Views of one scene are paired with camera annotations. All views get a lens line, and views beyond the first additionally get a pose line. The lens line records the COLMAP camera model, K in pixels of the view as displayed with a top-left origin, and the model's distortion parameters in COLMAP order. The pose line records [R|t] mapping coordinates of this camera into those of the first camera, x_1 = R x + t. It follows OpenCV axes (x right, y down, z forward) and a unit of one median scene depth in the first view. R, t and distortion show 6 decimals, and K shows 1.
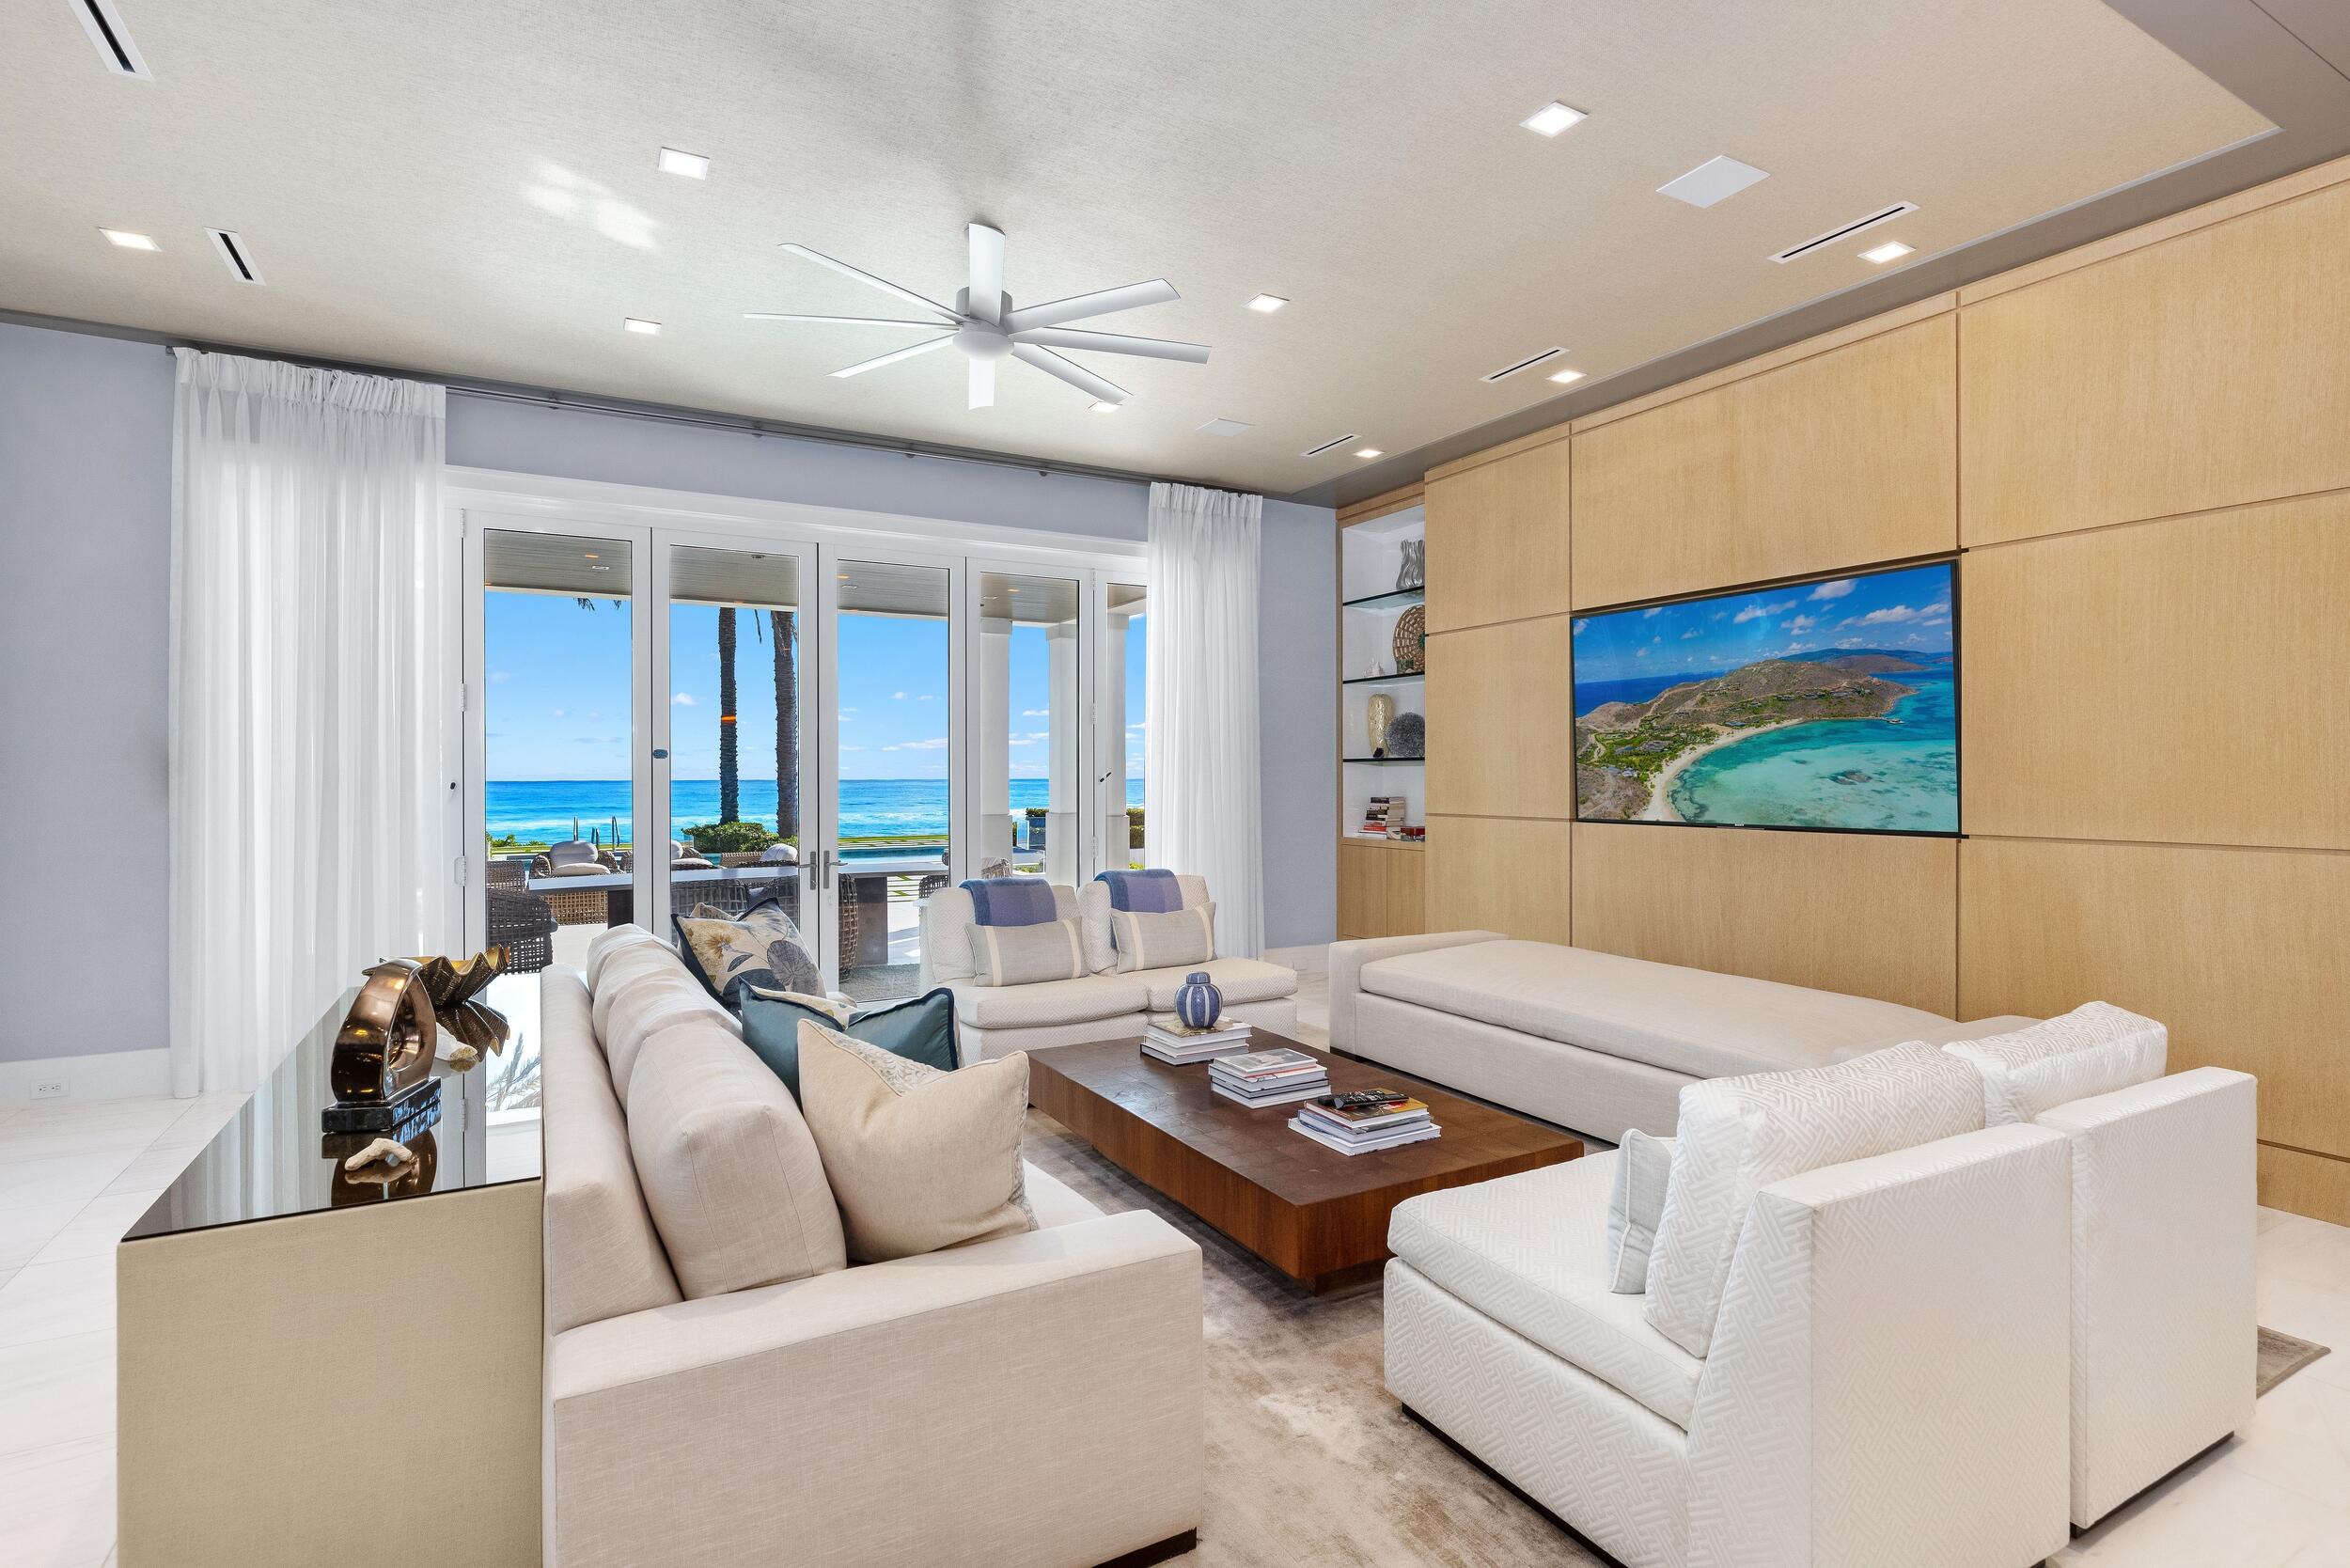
lens RADIAL K [[1143.6, 0, 1175.0], [0, 1143.6, 784.0], [0, 0, 1]] dist [-0.008186, 0.000679]
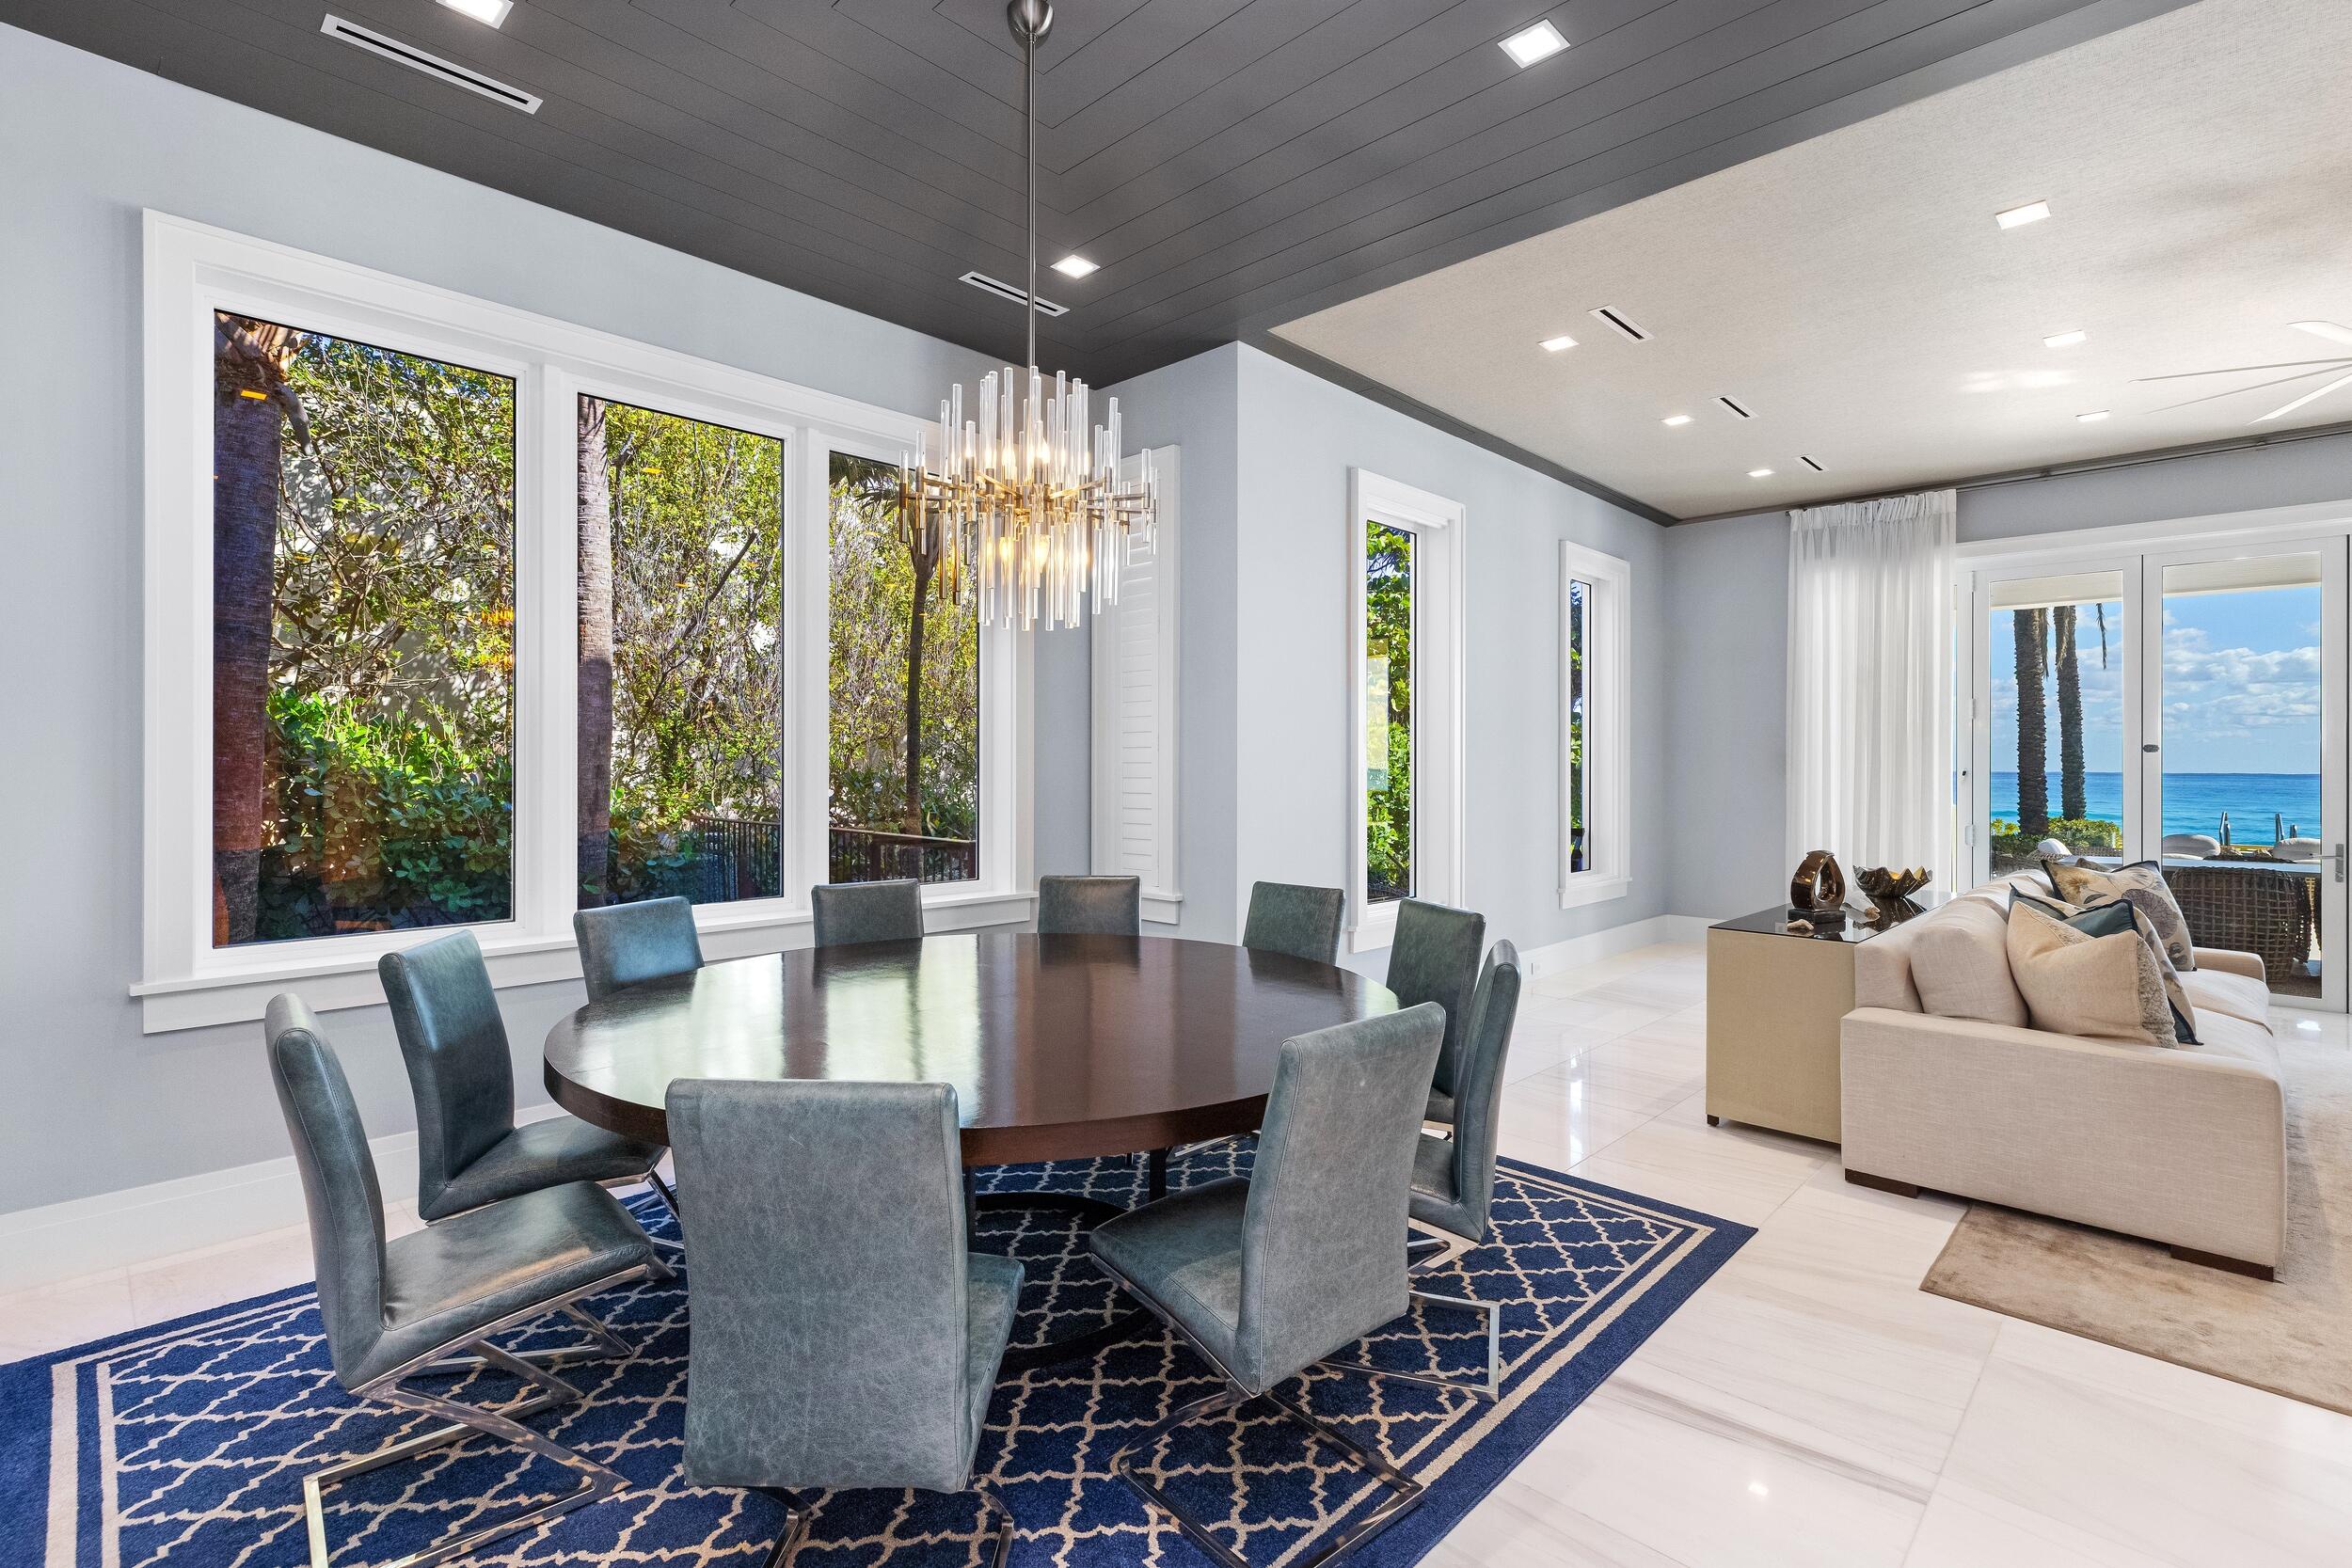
lens RADIAL K [[1074.3, 0, 1177.5], [0, 1074.3, 759.8], [0, 0, 1]] dist [0.000619, 0.000182]
pose [[0.284916, 0.002833, -0.958548, 0.361688], [-0.015366, 0.999881, -0.001612, 0.002523], [0.958429, 0.015188, 0.284926, -0.297516]]
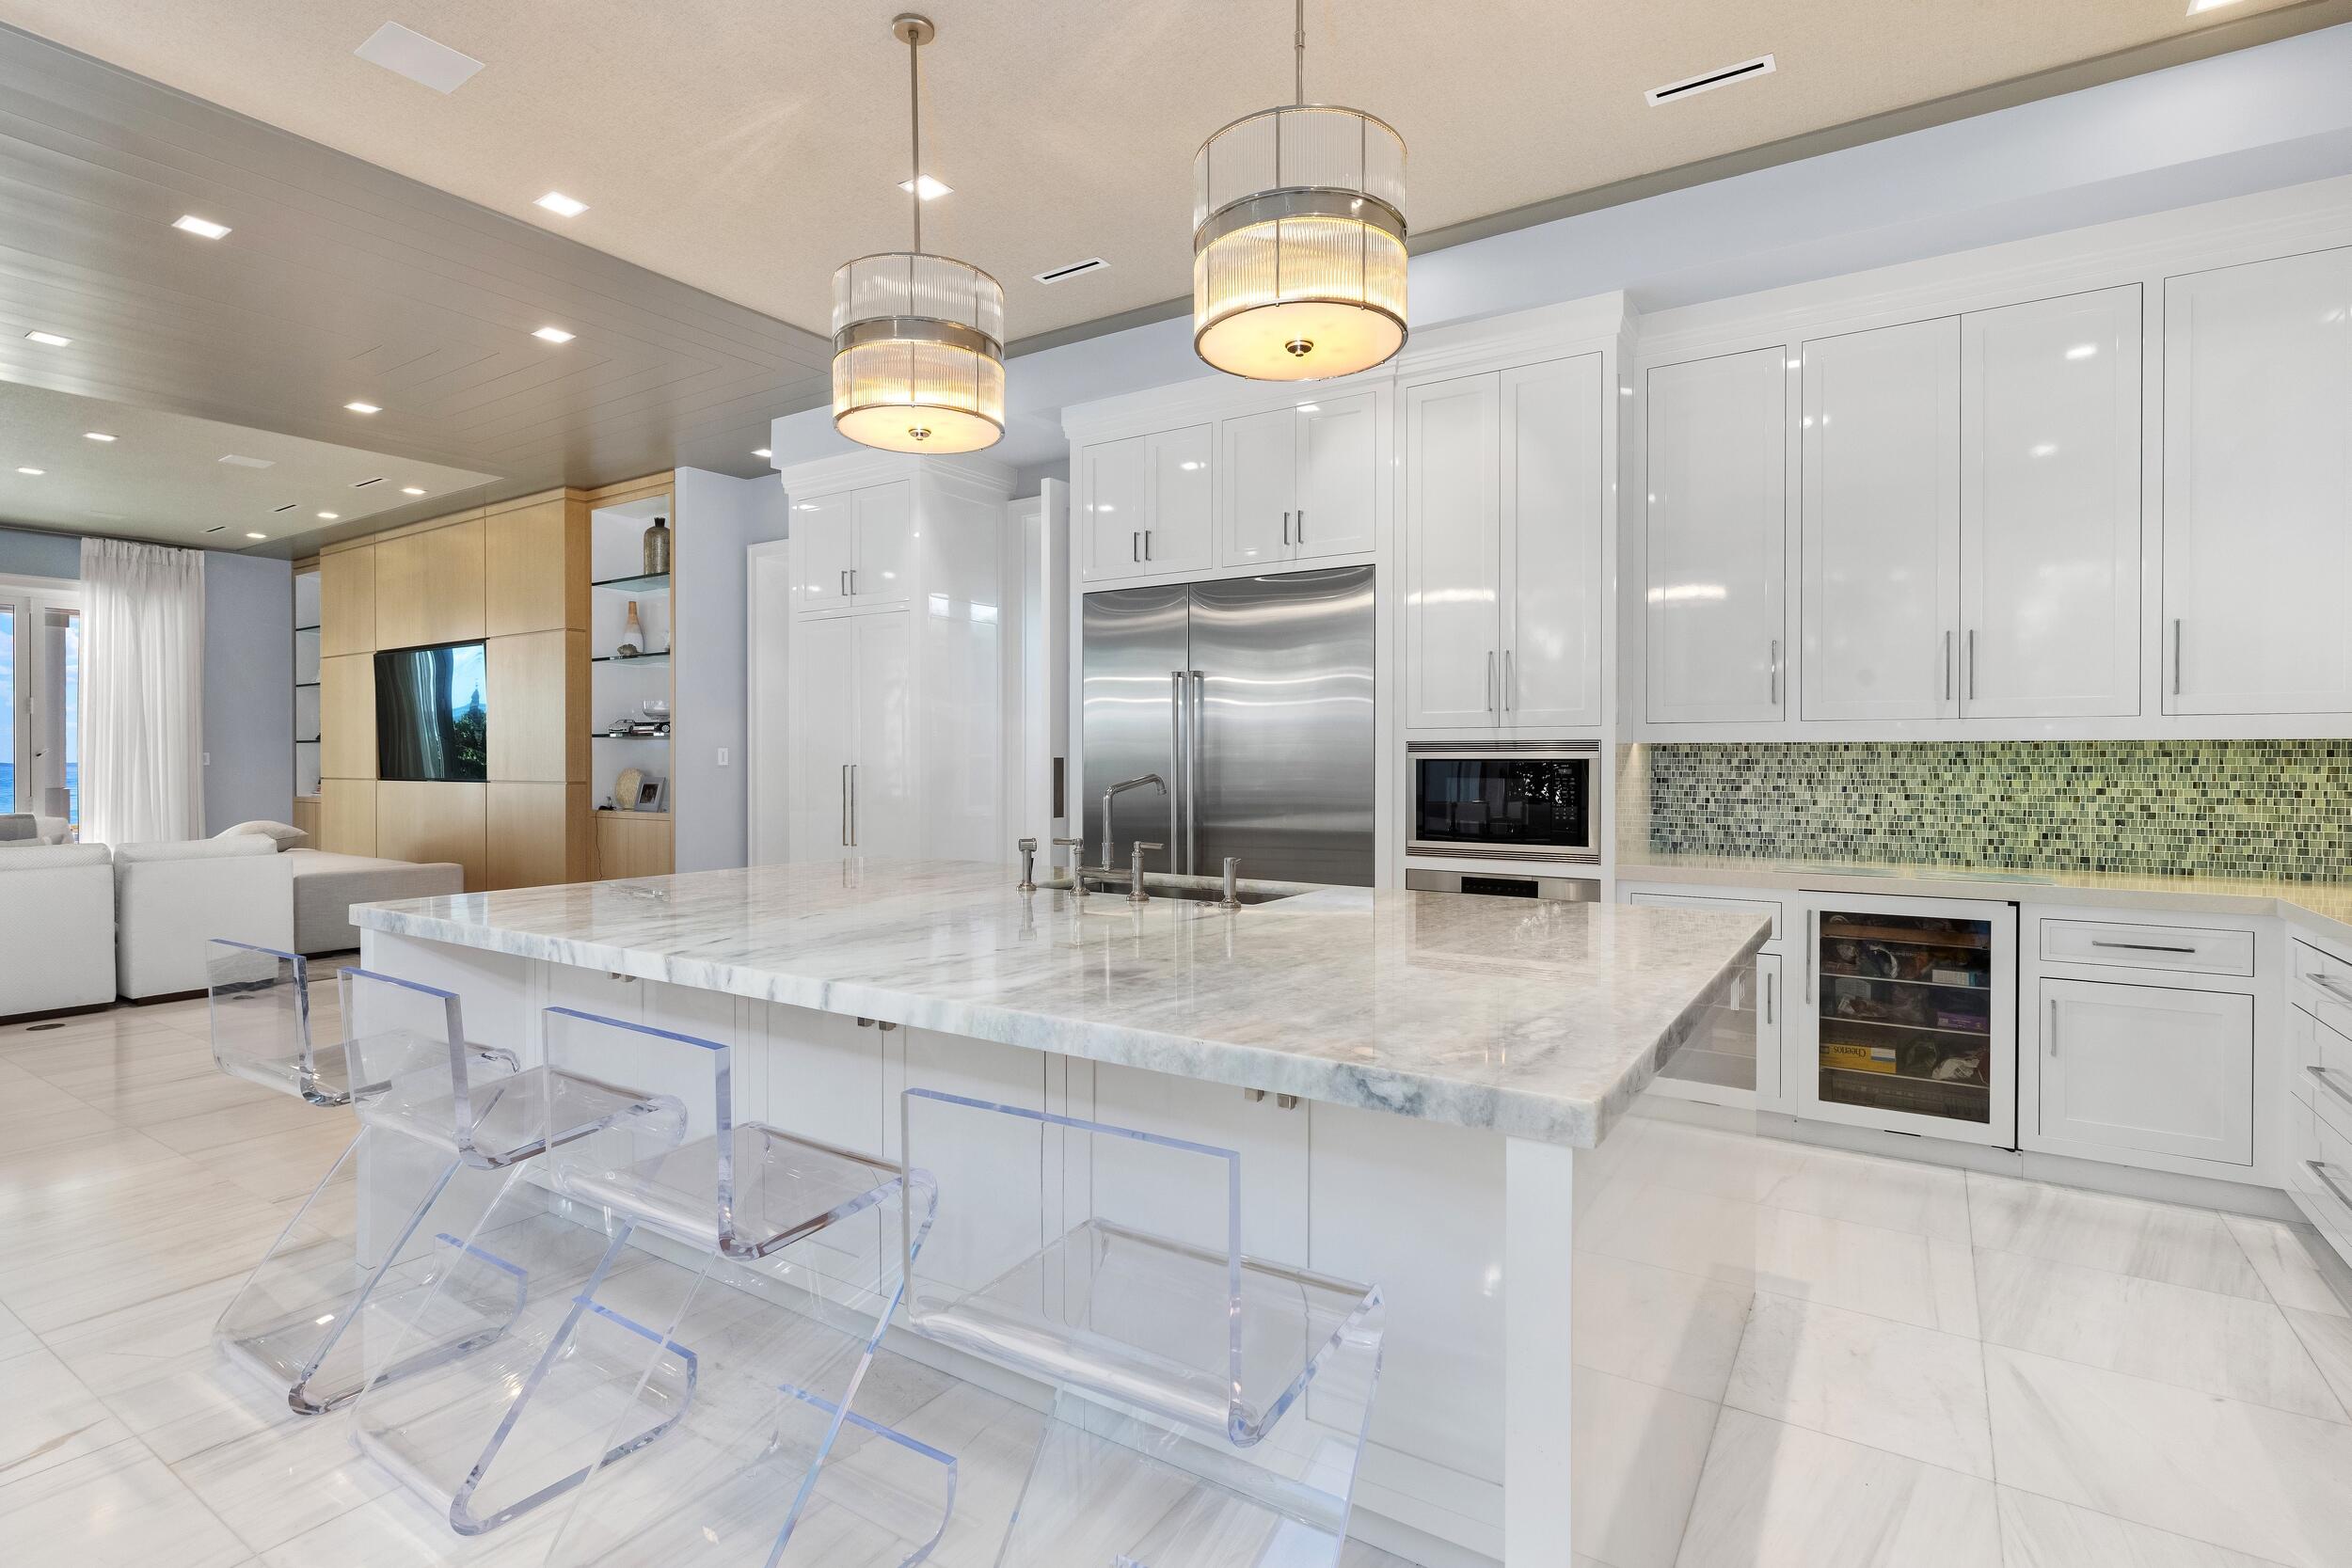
lens RADIAL K [[1127.3, 0, 1172.3], [0, 1127.3, 754.8], [0, 0, 1]] dist [-0.002034, -0.000157]
pose [[0.886962, -0.002713, 0.461834, 0.692068], [0.005638, 0.999972, -0.004953, 0.012253], [-0.461807, 0.006997, 0.886953, -1.069187]]
